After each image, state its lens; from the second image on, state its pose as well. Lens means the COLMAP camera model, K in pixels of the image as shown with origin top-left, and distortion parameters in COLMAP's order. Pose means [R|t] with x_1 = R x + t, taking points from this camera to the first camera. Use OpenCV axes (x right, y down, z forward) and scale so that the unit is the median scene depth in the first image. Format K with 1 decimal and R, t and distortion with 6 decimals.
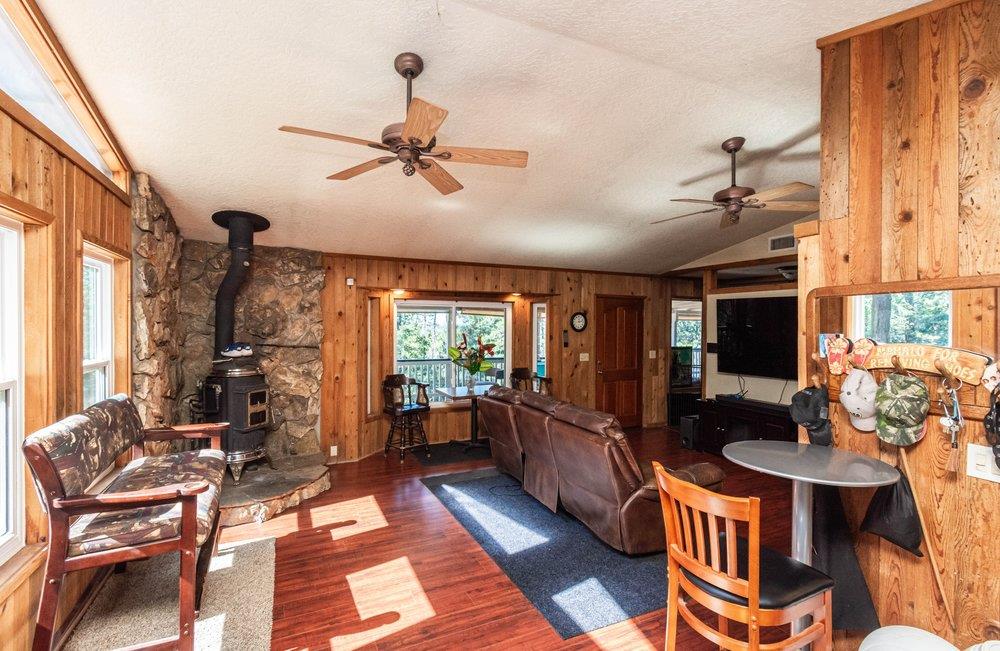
lens RADIAL K [[460.0, 0, 496.2], [0, 460.0, 331.1], [0, 0, 1]] dist [0.001072, -0.000185]
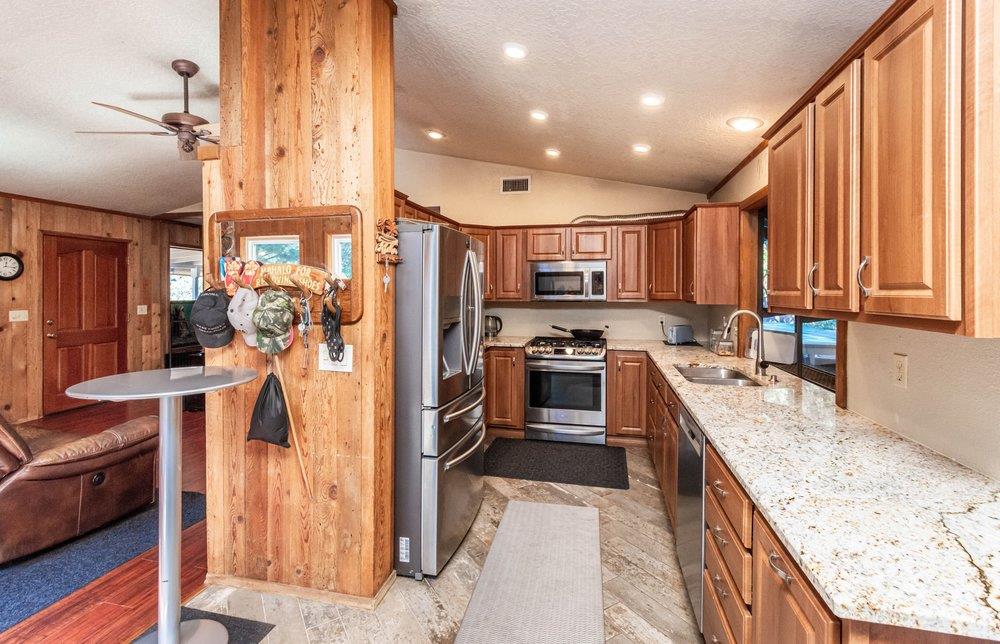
lens RADIAL K [[453.1, 0, 499.1], [0, 453.1, 294.1], [0, 0, 1]] dist [-0.001041, -0.000006]
pose [[0.613788, -0.008420, 0.789426, 0.115445], [0.011008, 0.999937, 0.002107, 0.035810], [-0.789394, 0.007397, 0.613842, -0.036335]]
